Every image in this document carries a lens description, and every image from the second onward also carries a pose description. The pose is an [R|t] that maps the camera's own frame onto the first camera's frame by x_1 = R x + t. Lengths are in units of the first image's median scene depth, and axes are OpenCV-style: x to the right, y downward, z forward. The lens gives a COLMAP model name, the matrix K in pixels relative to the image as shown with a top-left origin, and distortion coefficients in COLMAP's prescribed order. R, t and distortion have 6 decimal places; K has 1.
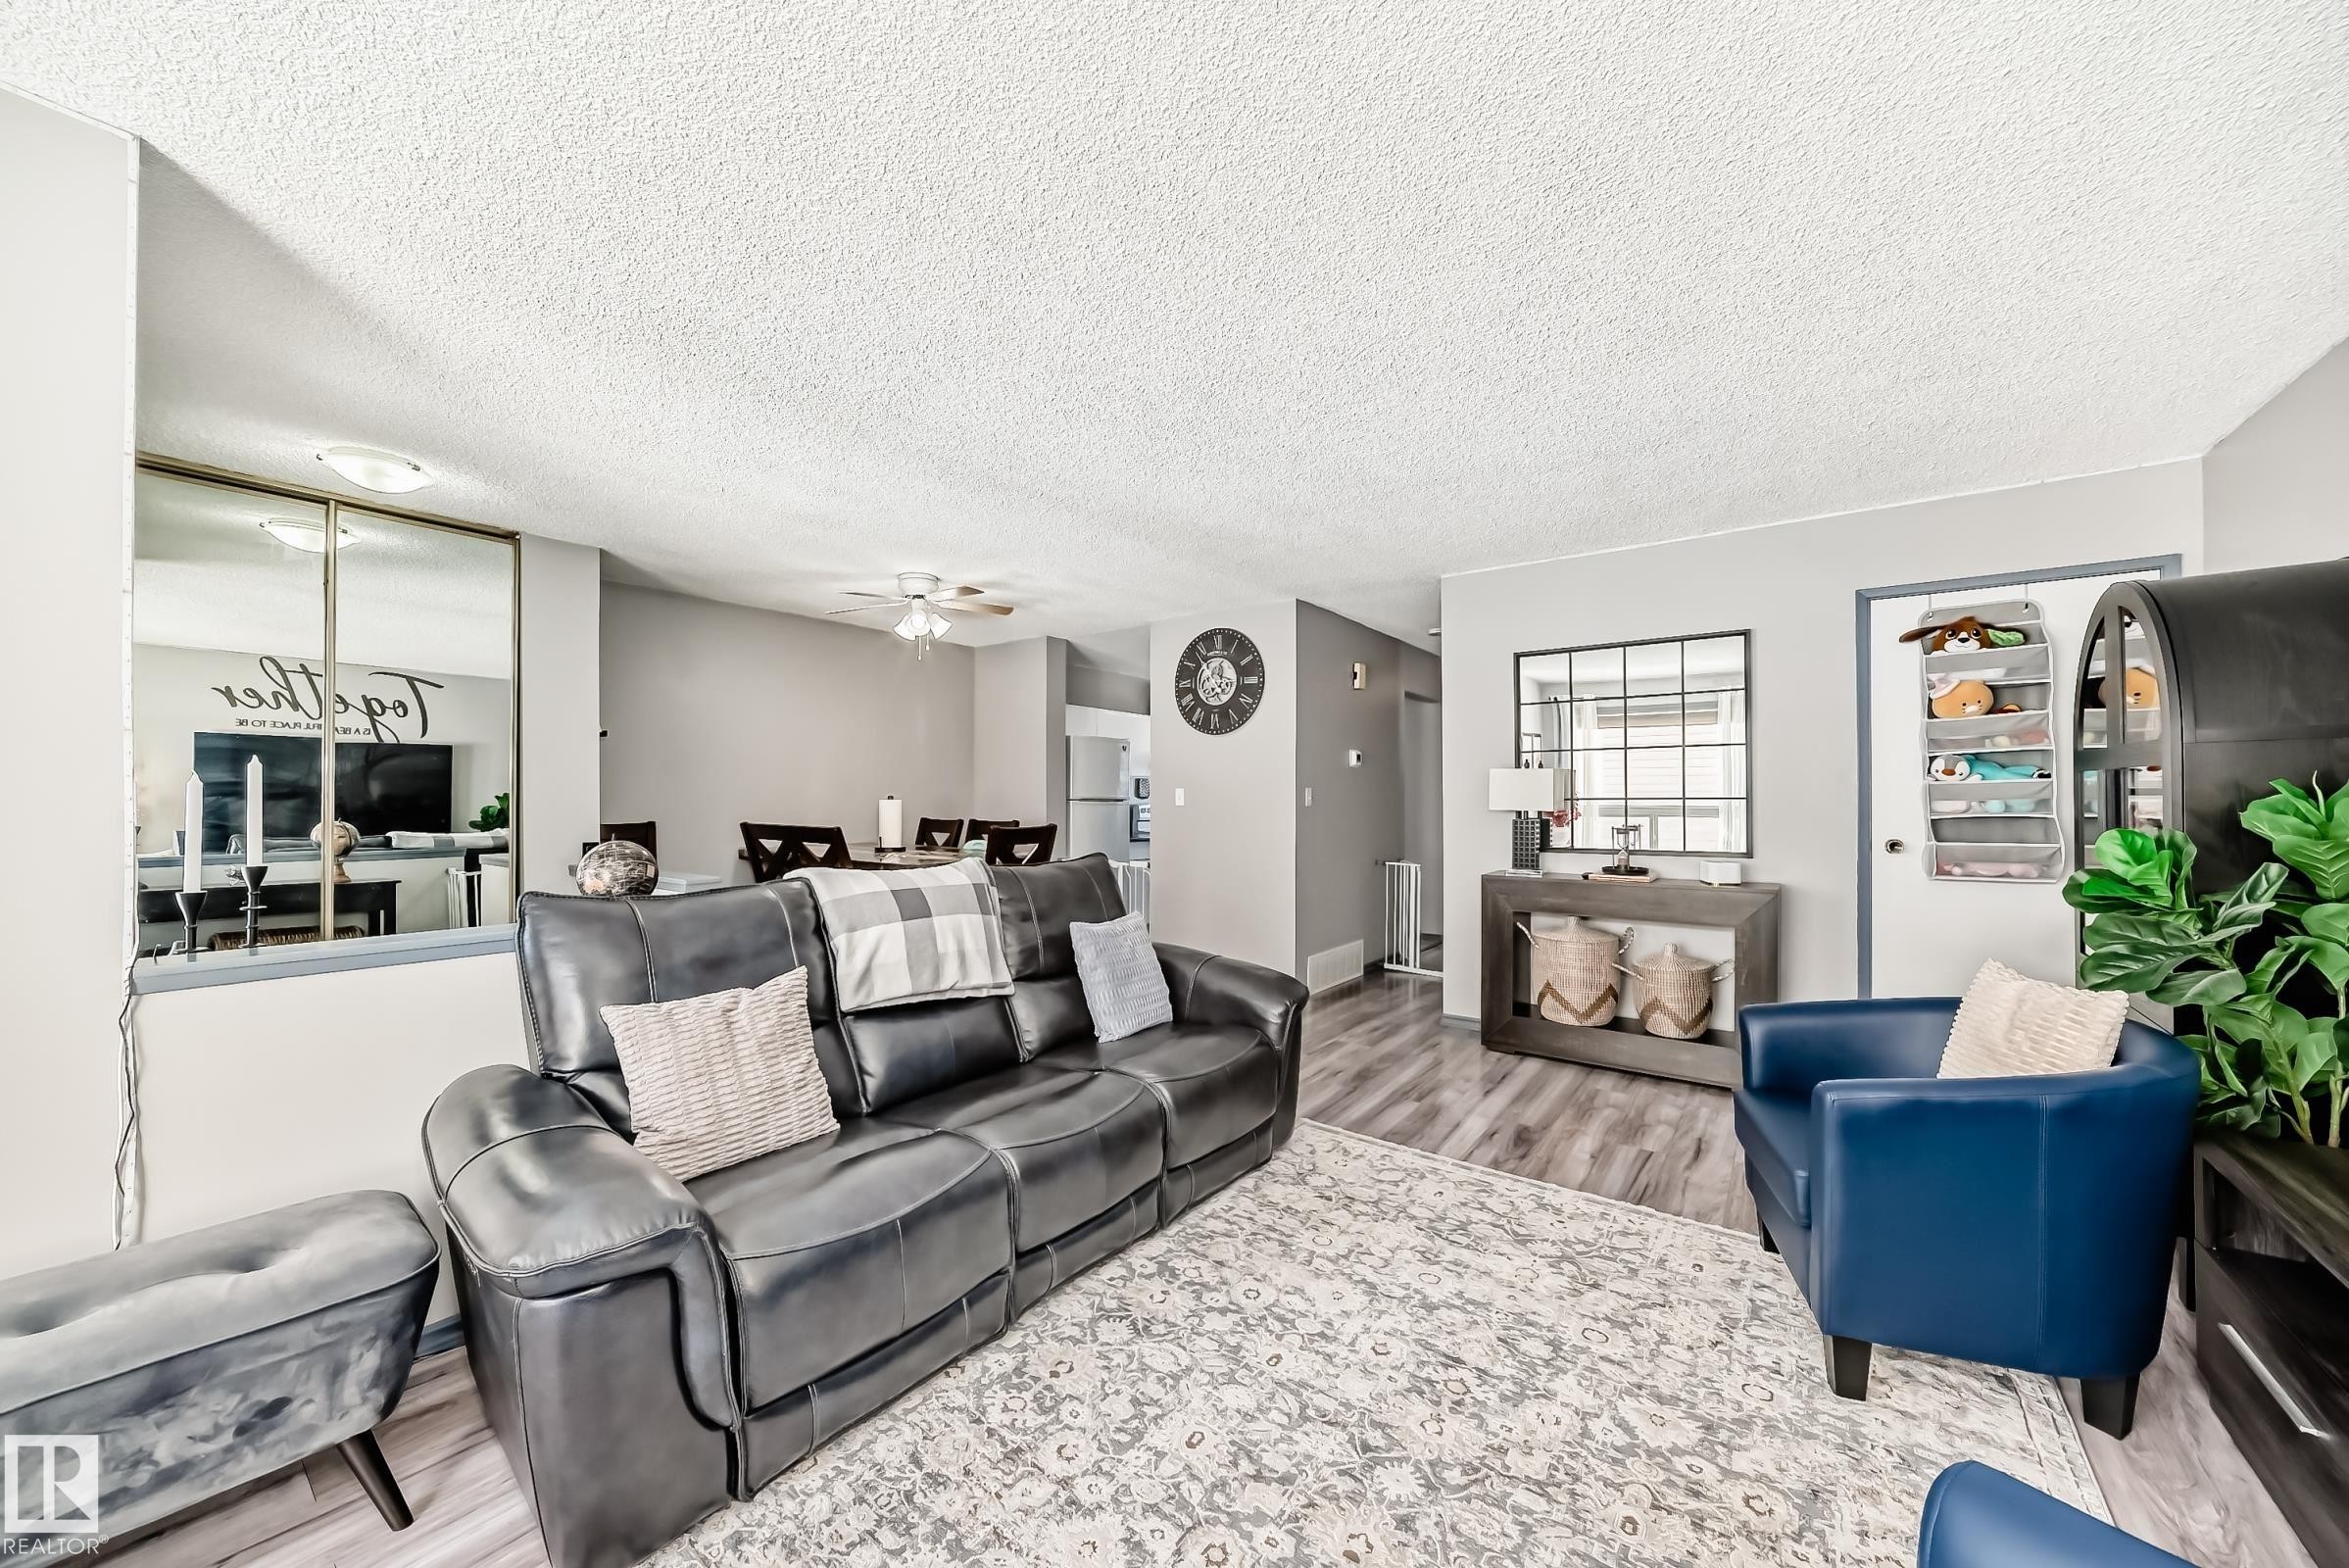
lens RADIAL K [[840.8, 0, 1180.6], [0, 840.8, 793.3], [0, 0, 1]] dist [-0.013916, 0.002793]
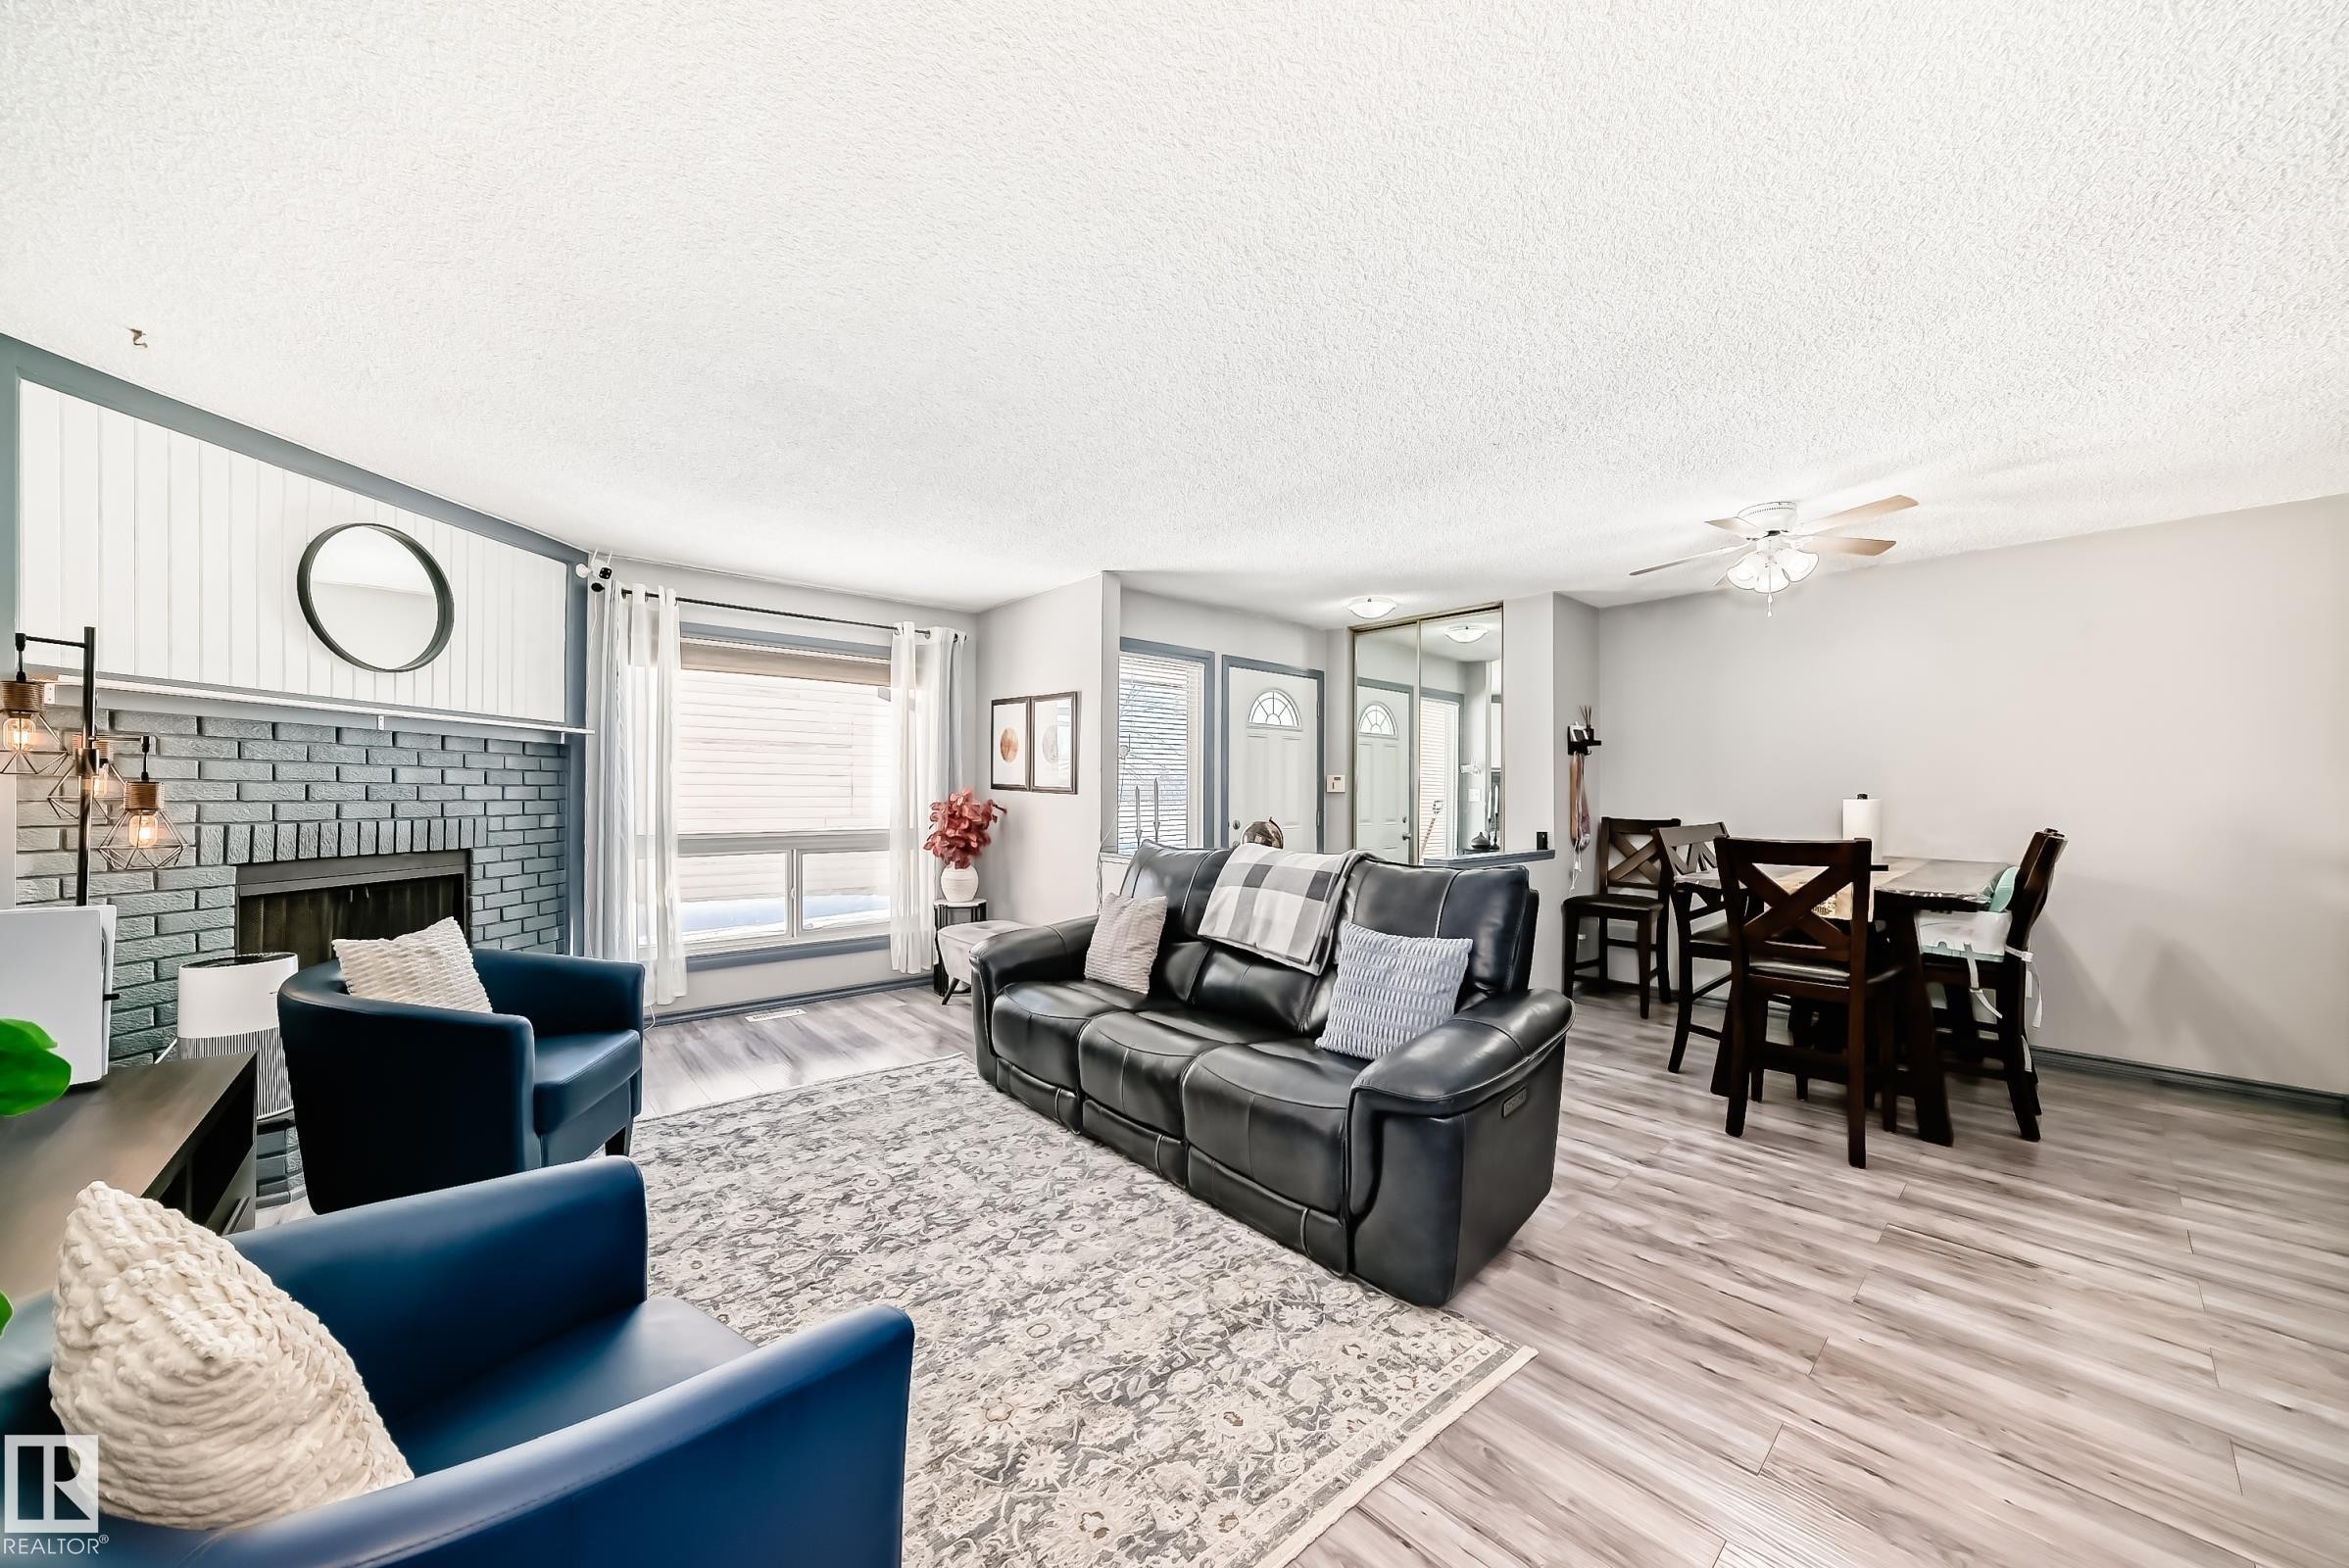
lens RADIAL K [[840.8, 0, 1191.8], [0, 840.8, 787.4], [0, 0, 1]] dist [-0.013916, 0.002793]
pose [[-0.198942, -0.011153, -0.979948, 1.025827], [0.002207, 0.999928, -0.011828, 0.007079], [0.980009, -0.004516, -0.198903, 1.196023]]
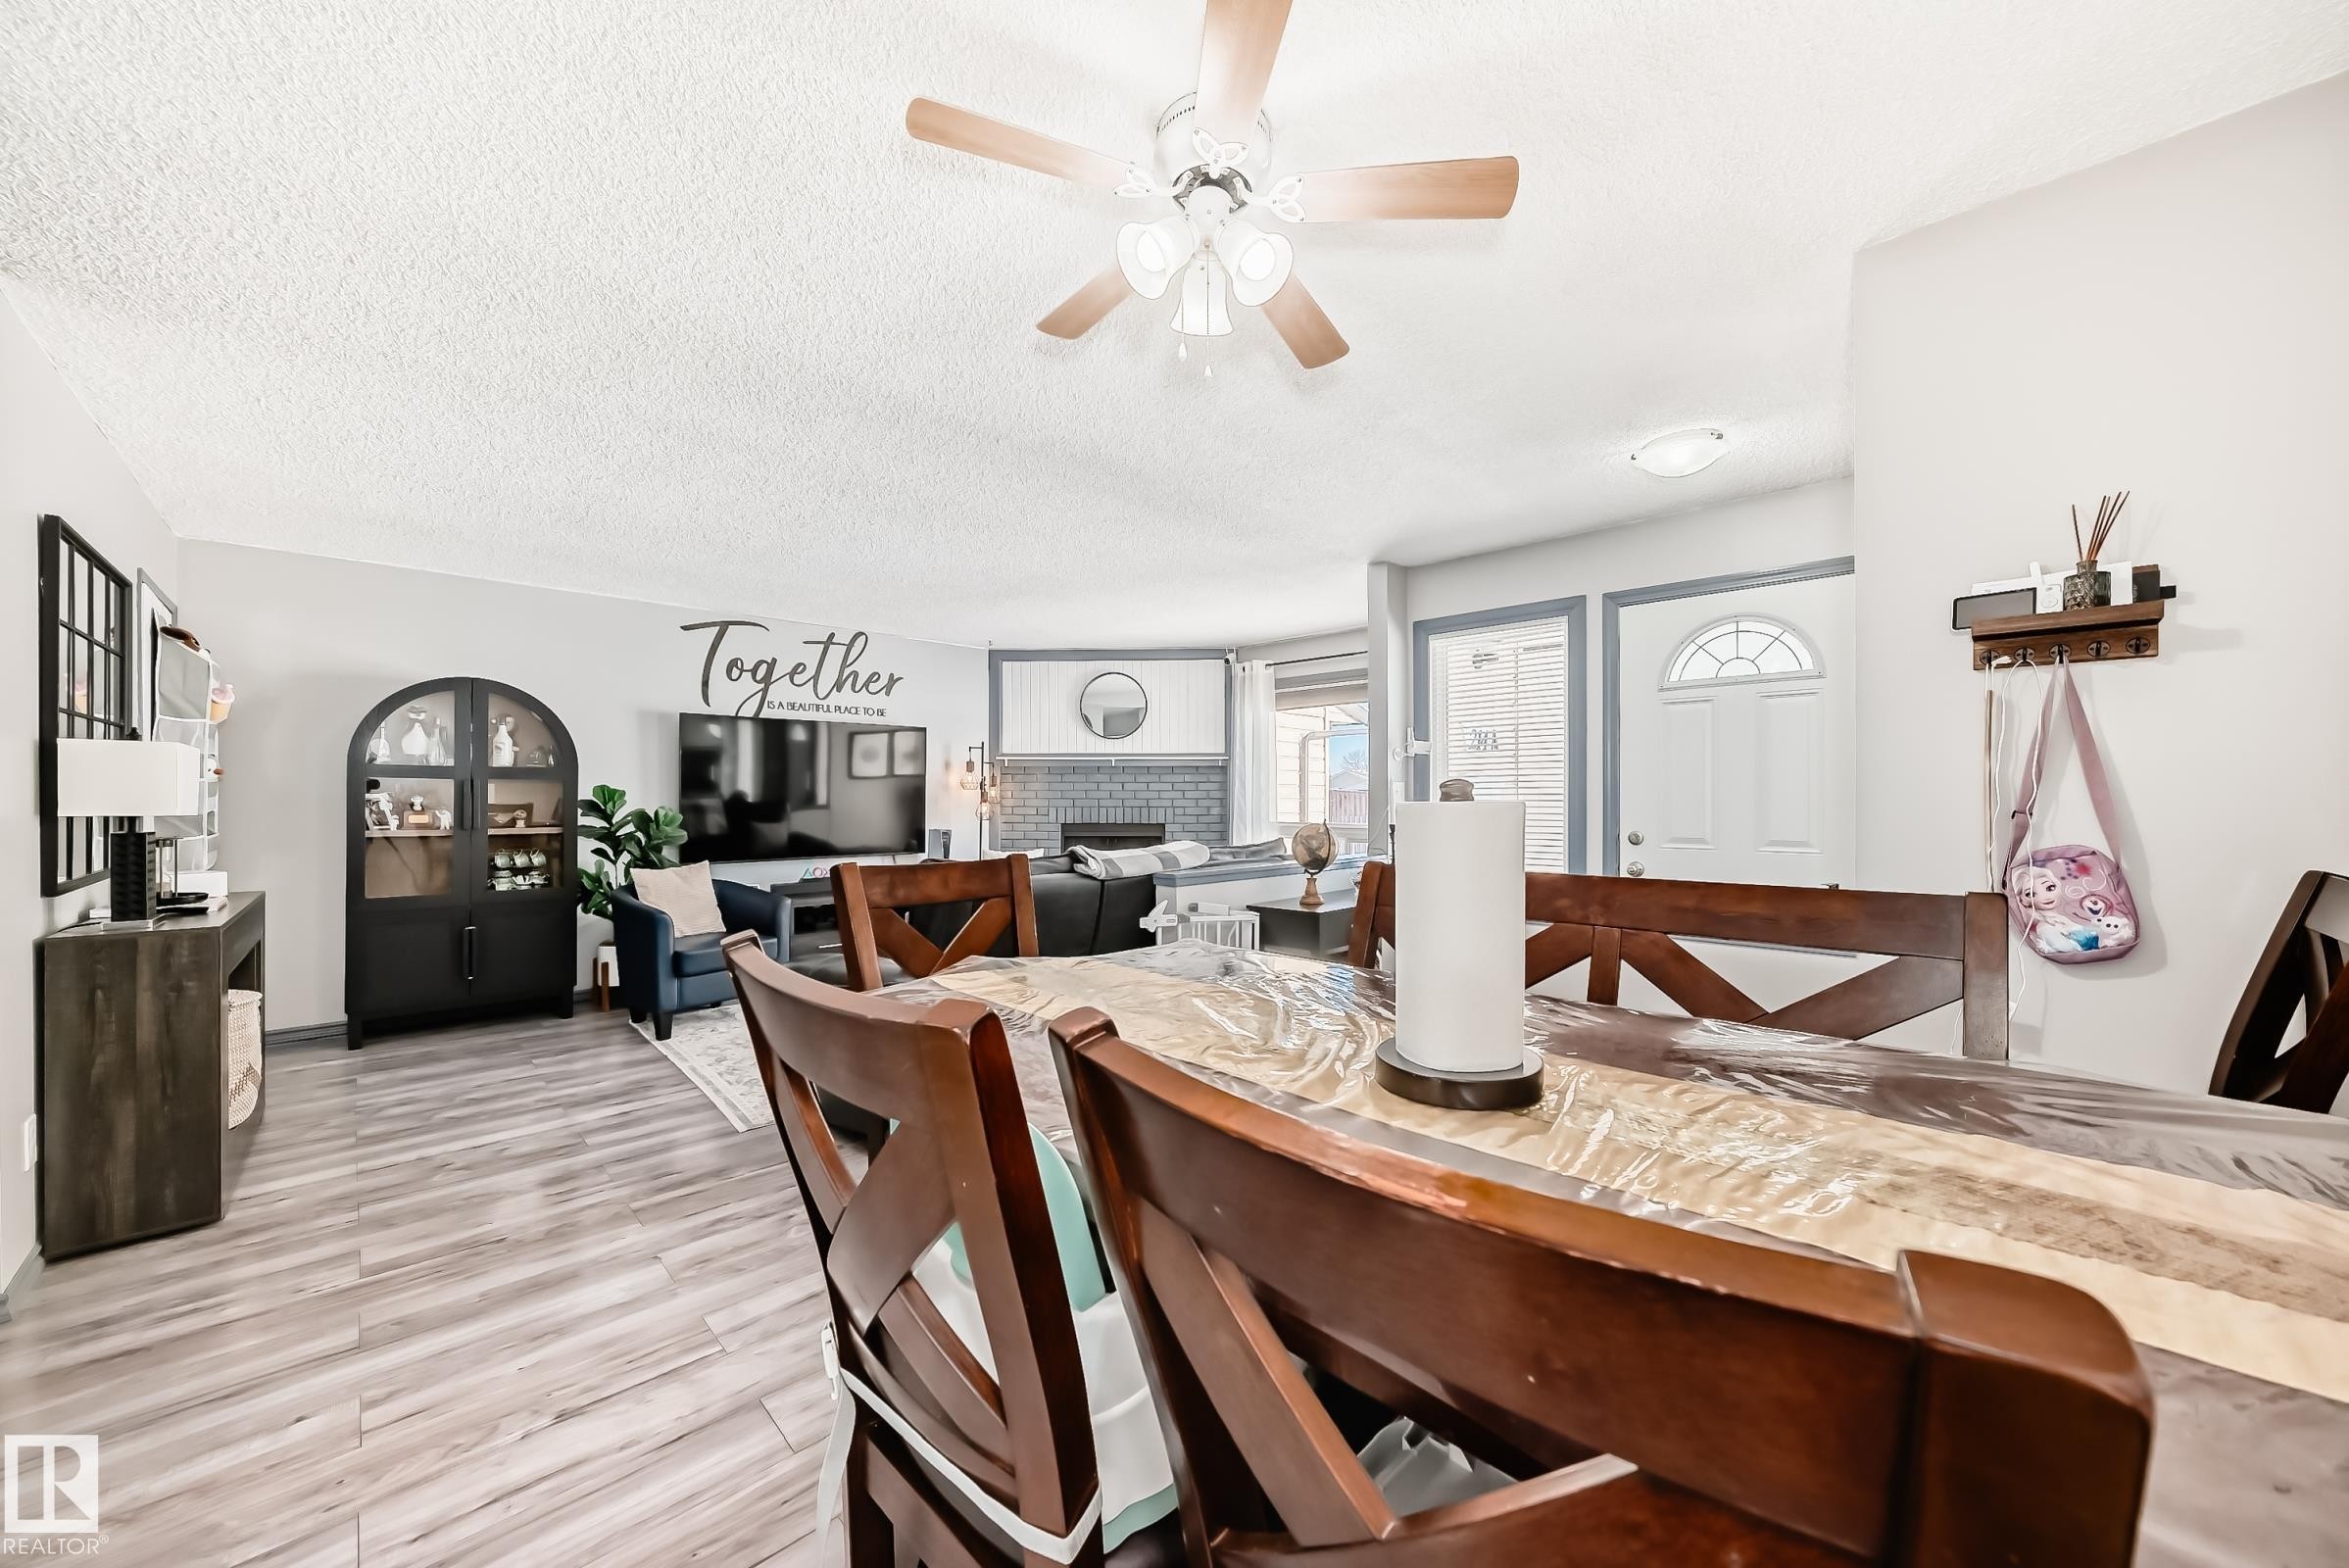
lens RADIAL K [[840.8, 0, 1166.8], [0, 840.8, 804.5], [0, 0, 1]] dist [-0.013916, 0.002793]
pose [[-0.986159, -0.002517, 0.165782, -0.666346], [-0.001339, 0.999973, 0.007218, 0.008666], [-0.165796, 0.006896, -0.986136, 2.513801]]
